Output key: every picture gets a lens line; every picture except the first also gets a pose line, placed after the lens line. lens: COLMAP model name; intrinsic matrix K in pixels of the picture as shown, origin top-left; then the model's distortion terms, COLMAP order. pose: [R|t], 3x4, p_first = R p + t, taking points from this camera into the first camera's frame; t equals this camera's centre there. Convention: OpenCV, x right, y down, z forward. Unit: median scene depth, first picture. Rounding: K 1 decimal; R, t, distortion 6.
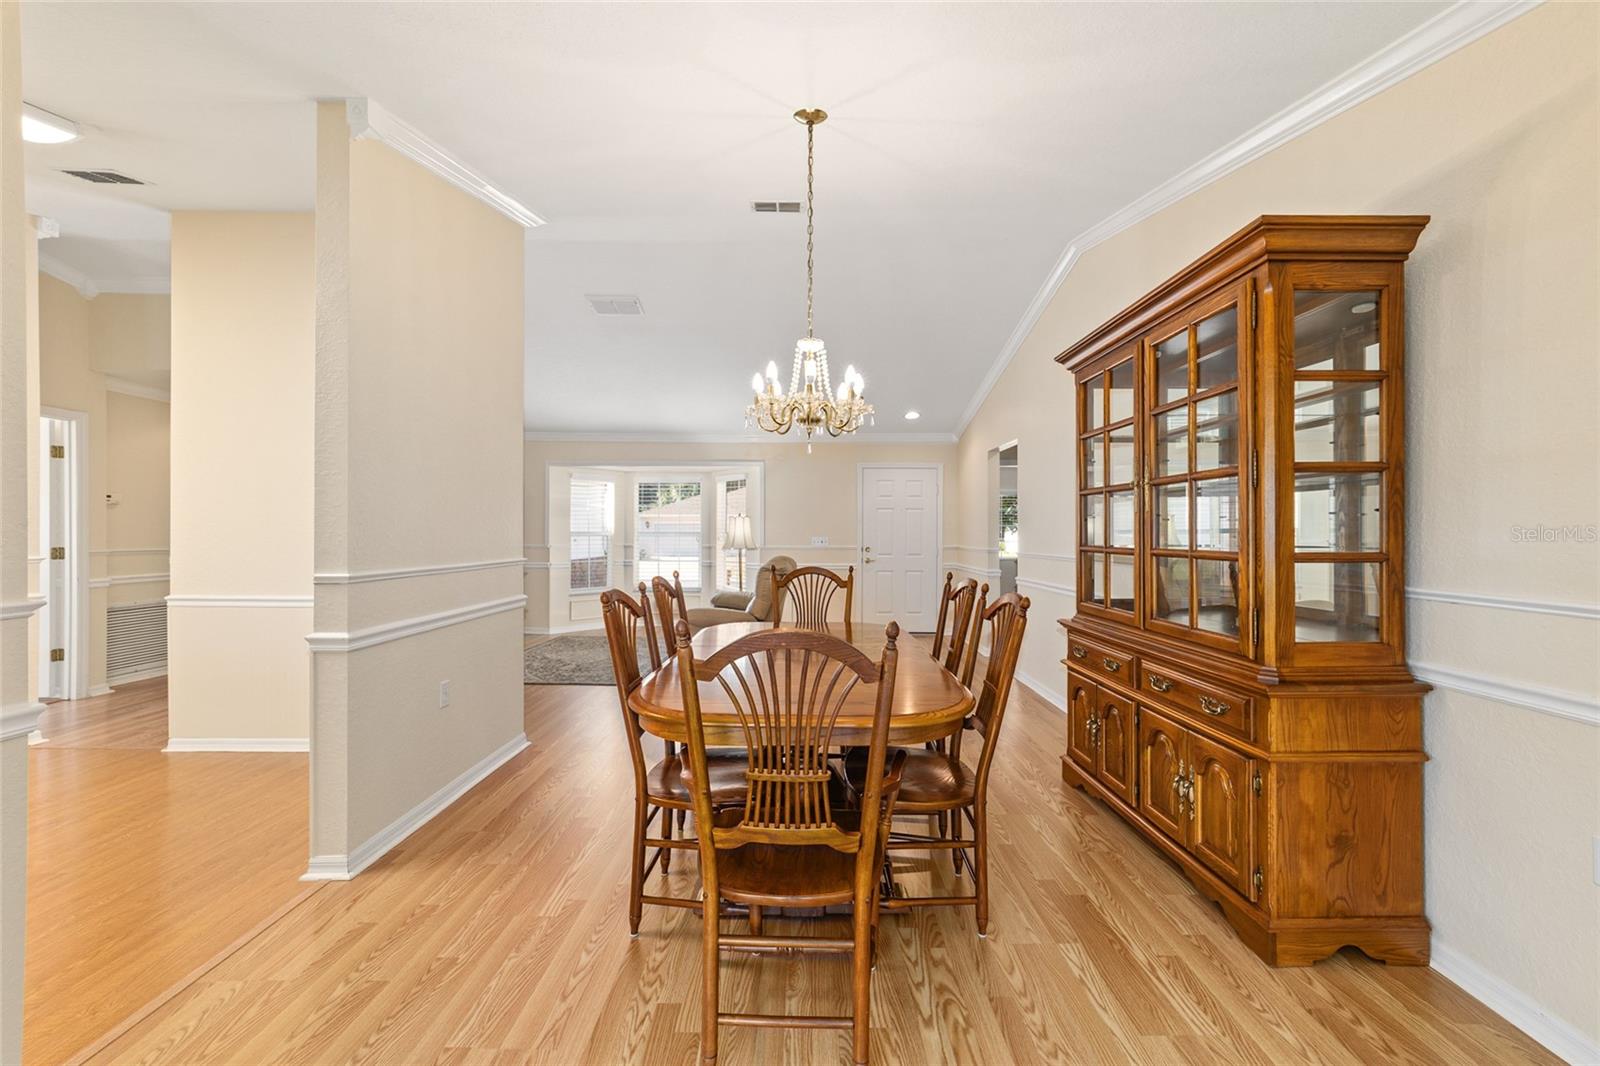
lens RADIAL K [[612.6, 0, 807.2], [0, 612.6, 534.5], [0, 0, 1]] dist [-0.030161, 0.013519]
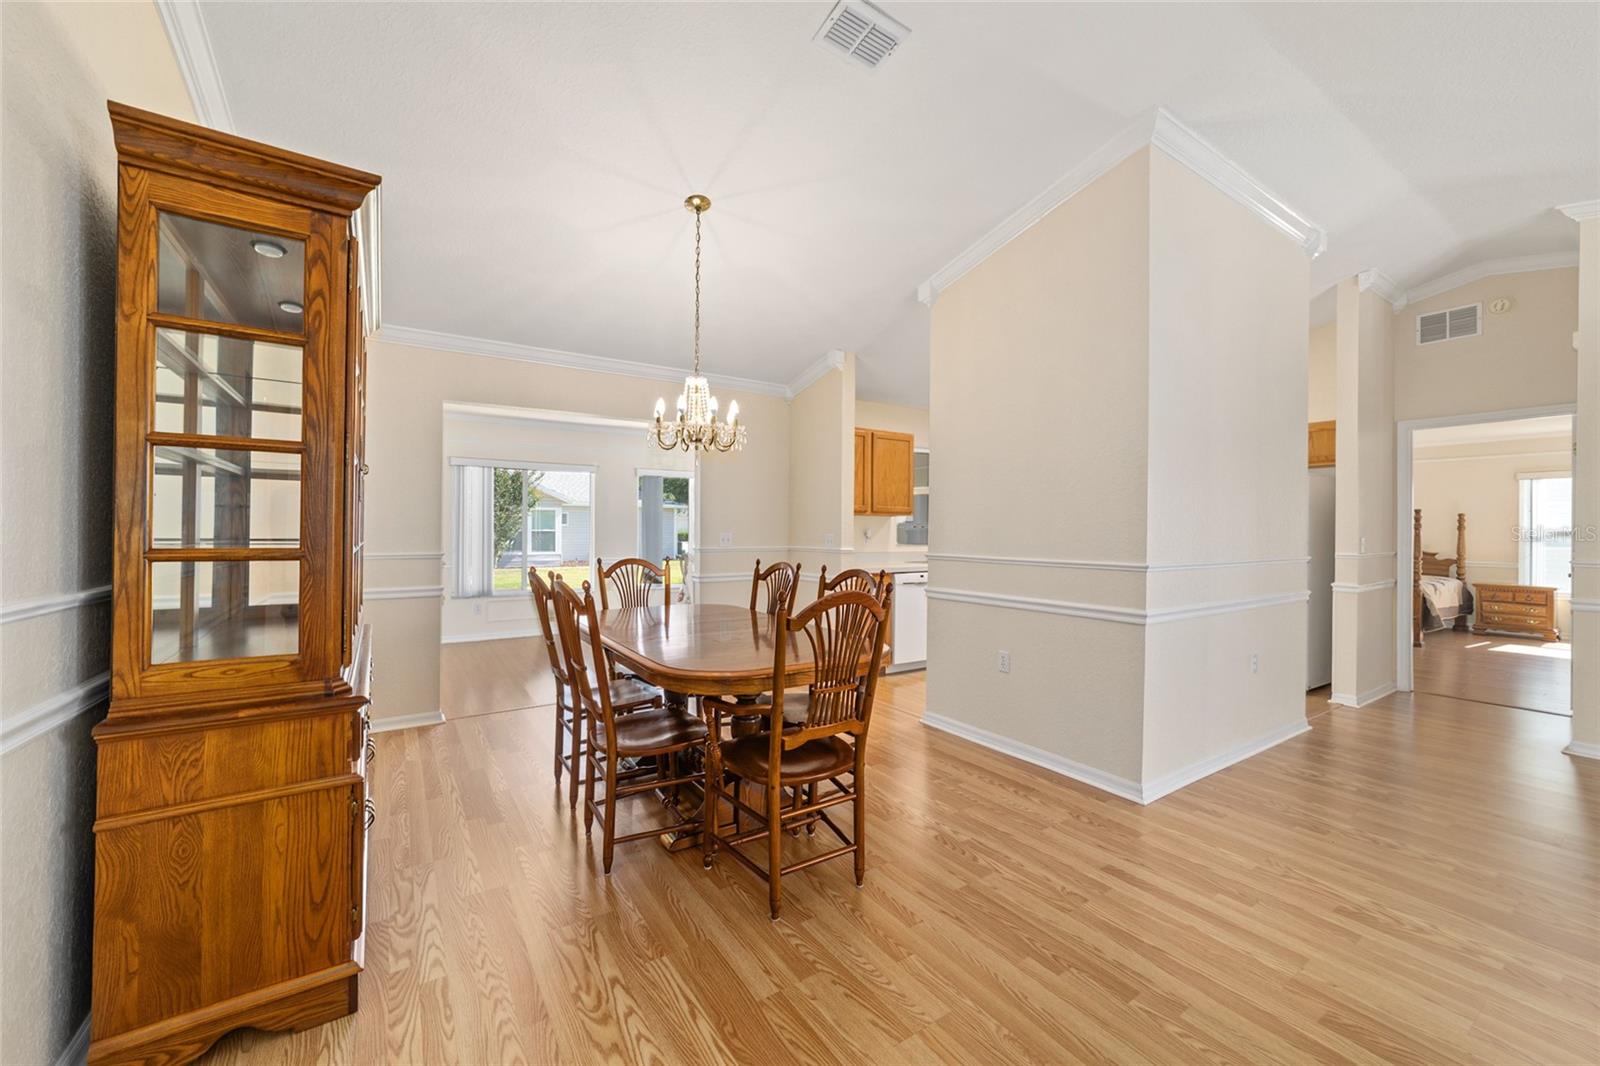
lens RADIAL K [[619.5, 0, 795.3], [0, 619.5, 525.5], [0, 0, 1]] dist [-0.018606, 0.008606]
pose [[-0.841439, -0.009996, -0.540260, 0.288399], [-0.008135, 0.999950, -0.005831, -0.003383], [0.540292, -0.000512, -0.841478, 1.141830]]
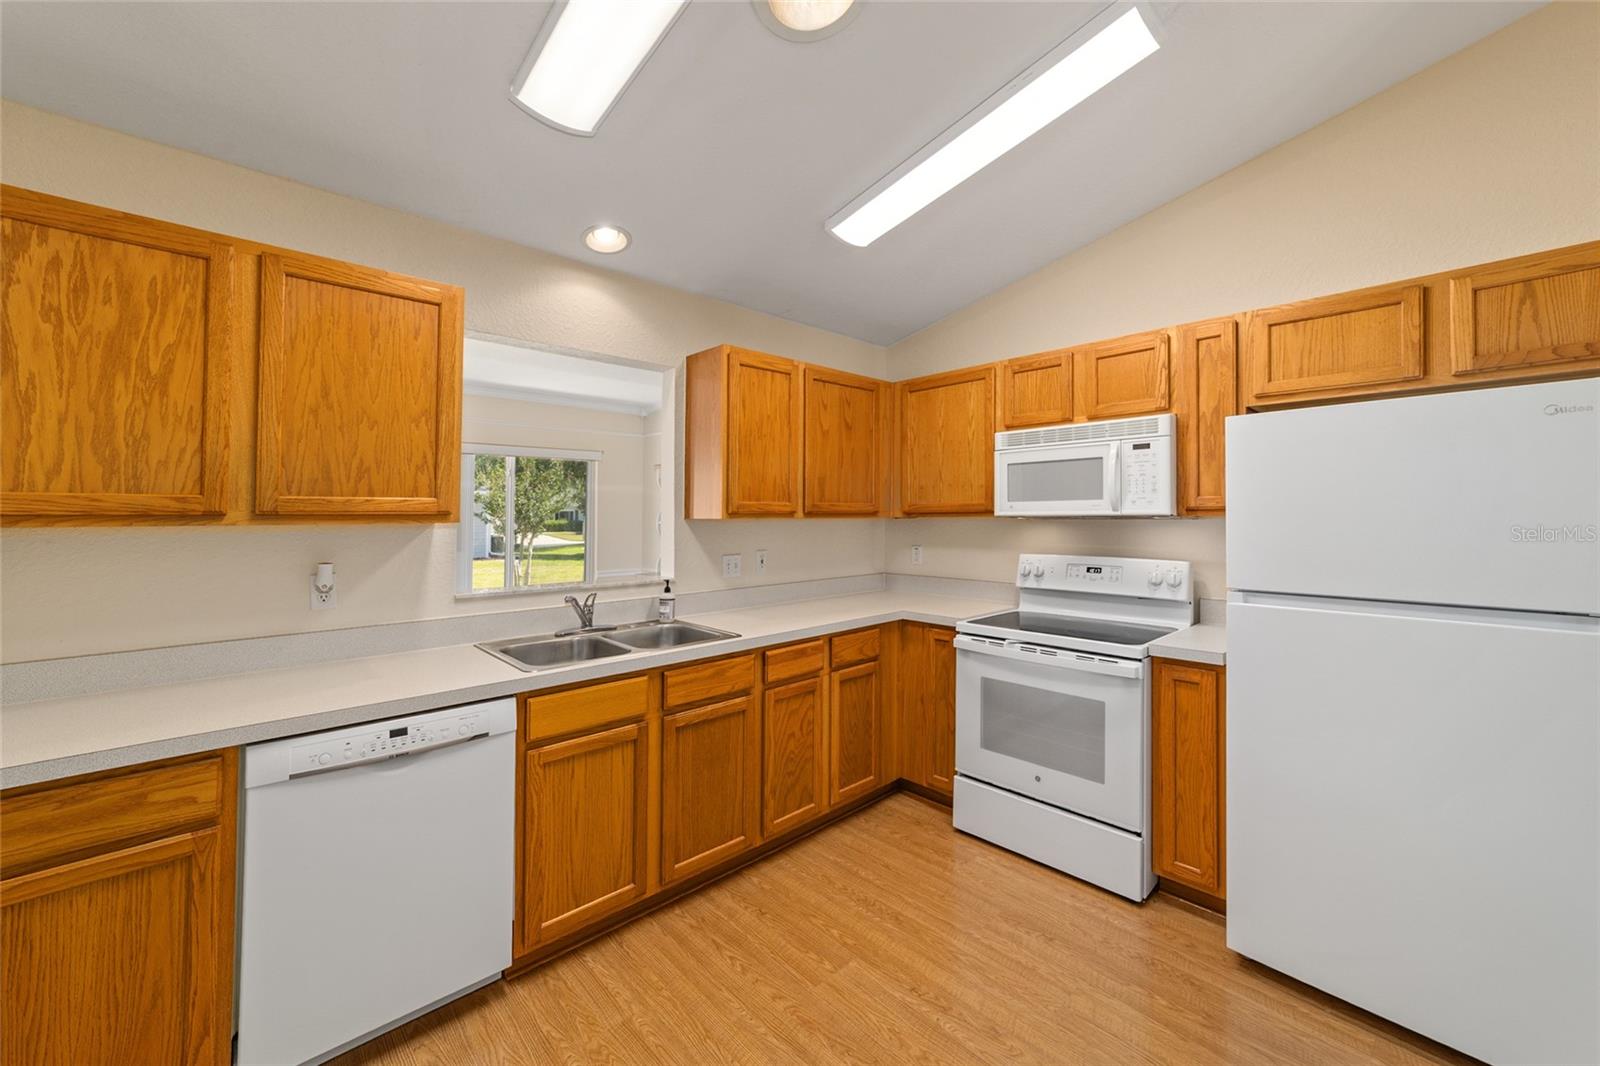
lens RADIAL K [[626.1, 0, 792.3], [0, 626.1, 500.1], [0, 0, 1]] dist [-0.016935, 0.008669]
pose [[-0.737790, -0.015636, -0.674849, -0.504809], [0.002050, 0.999675, -0.025403, -0.037408], [0.675027, -0.020126, -0.737518, 0.670581]]
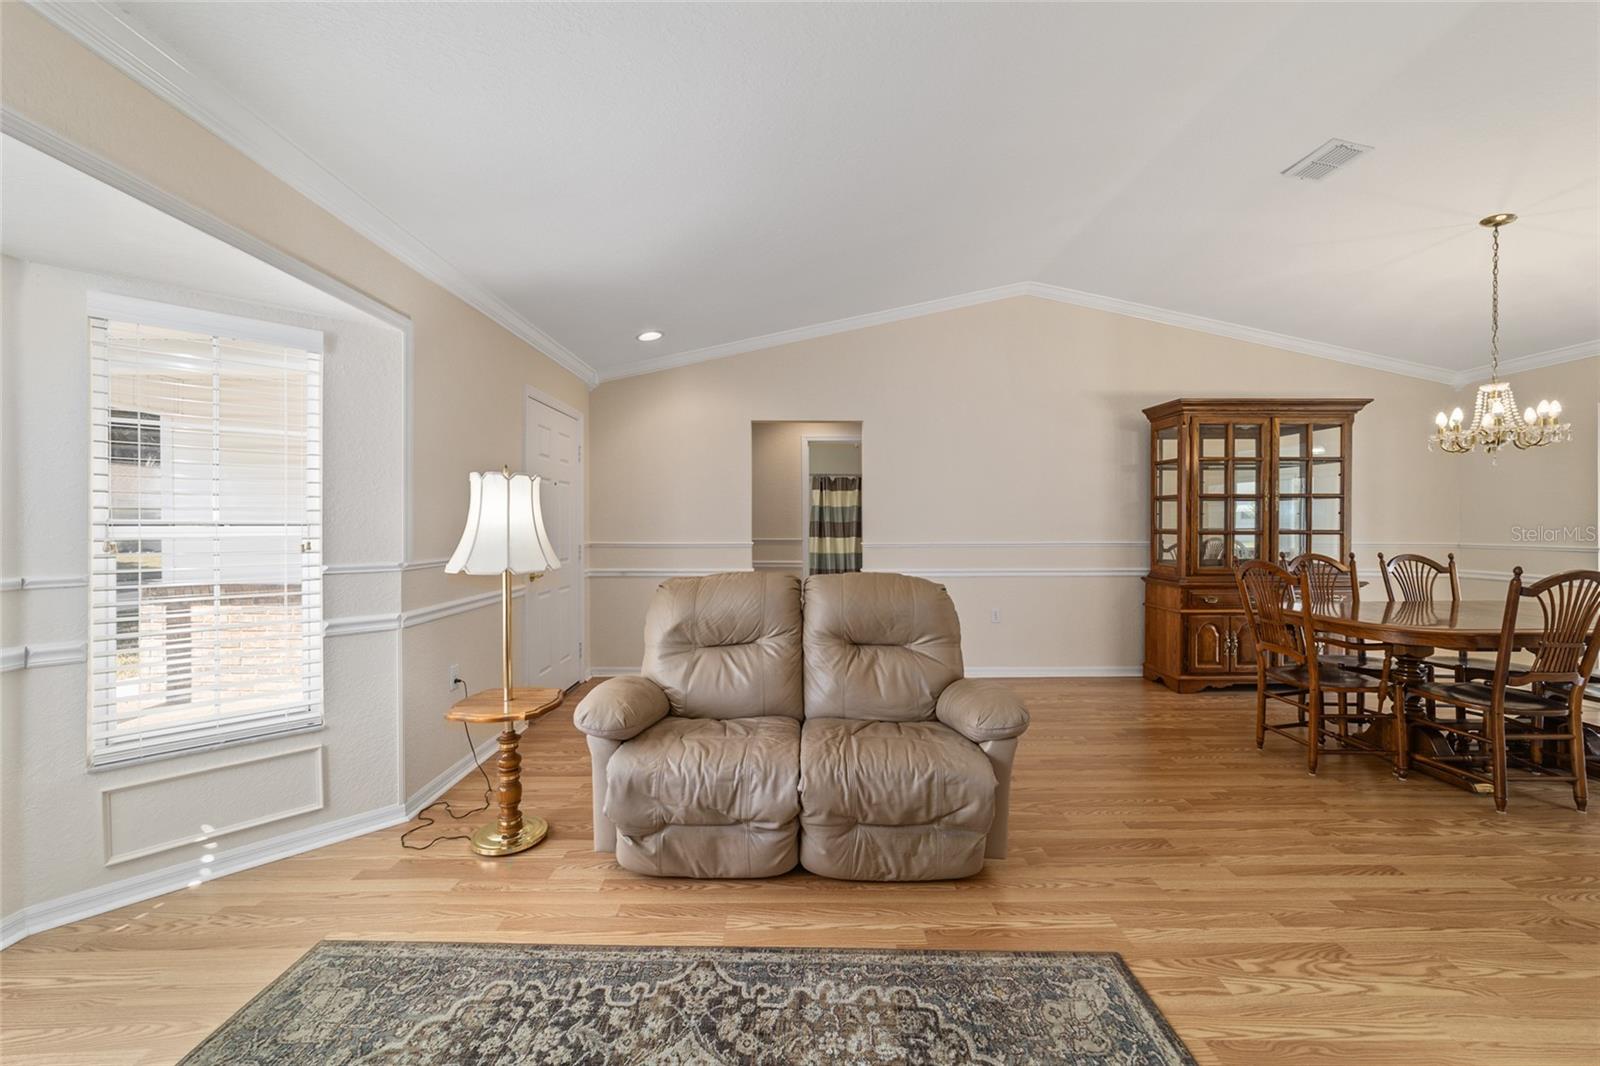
lens RADIAL K [[619.5, 0, 795.3], [0, 619.5, 525.5], [0, 0, 1]] dist [-0.018606, 0.008606]
pose [[0.000532, -0.004355, 0.999990, -0.716608], [0.001377, 0.999990, 0.004354, -0.004636], [-0.999999, 0.001375, 0.000538, 1.337862]]
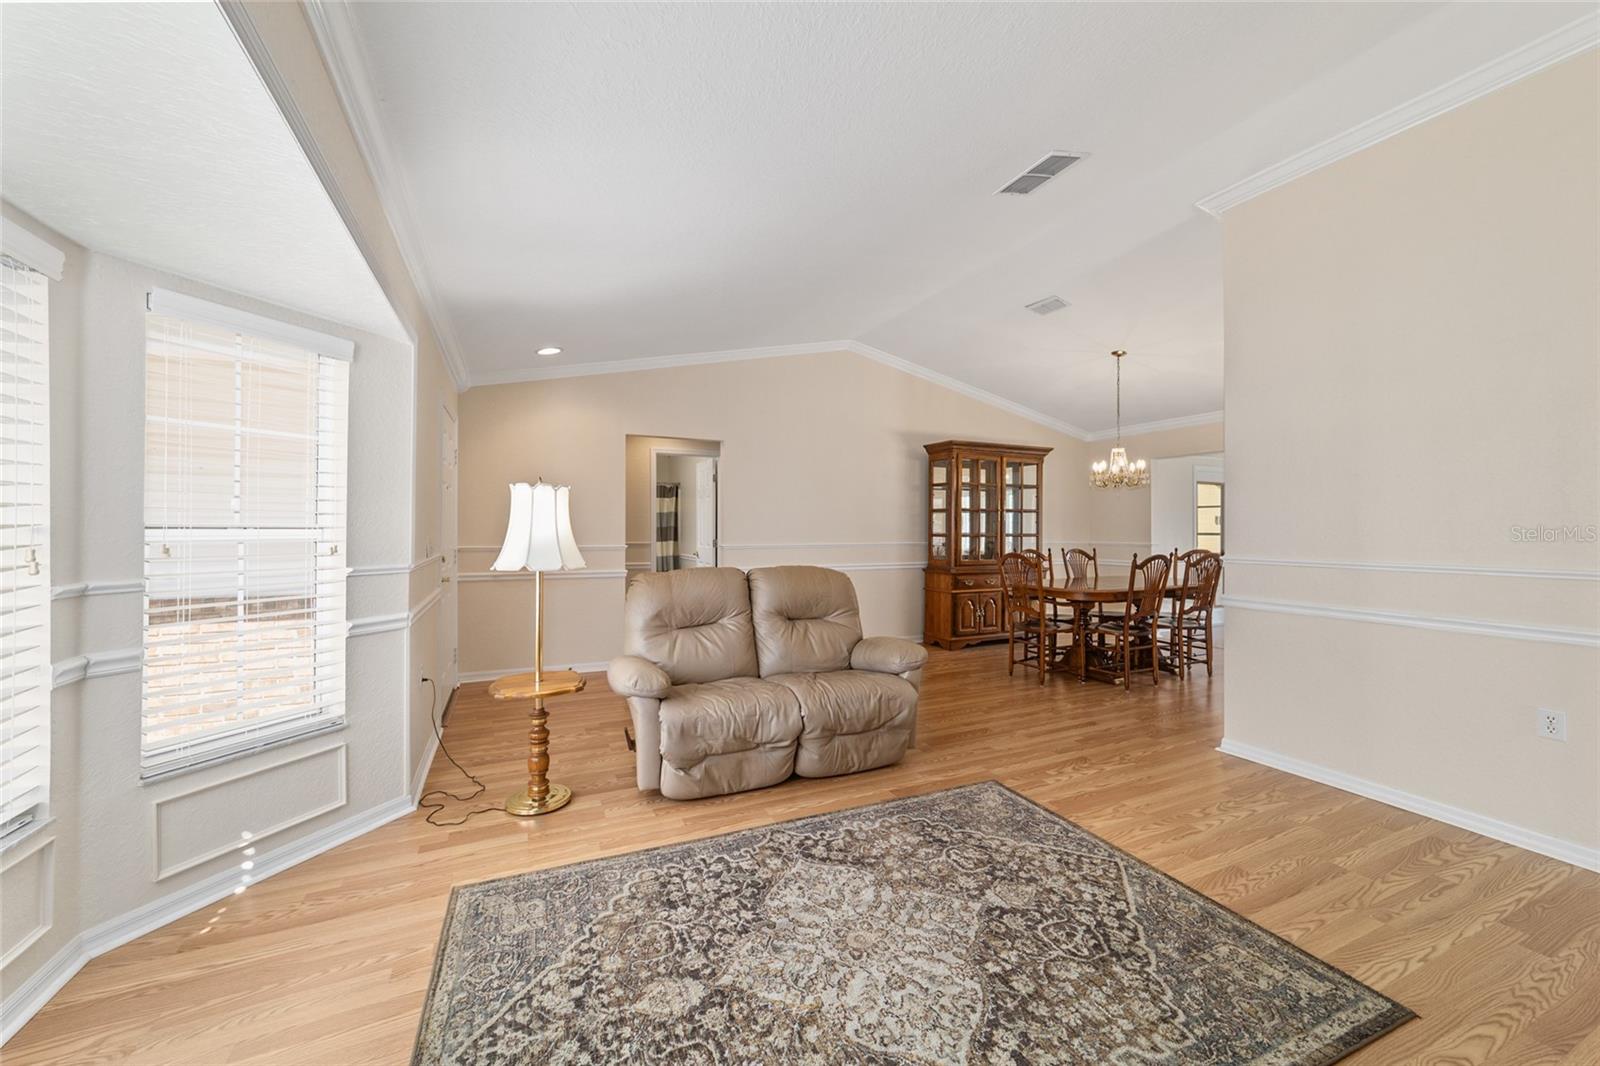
lens RADIAL K [[617.0, 0, 804.4], [0, 617.0, 526.3], [0, 0, 1]] dist [-0.018239, 0.009140]
pose [[-0.418622, 0.001132, 0.908160, -0.854333], [-0.002263, 0.999995, -0.002290, -0.004950], [-0.908158, -0.003014, -0.418617, 1.611522]]
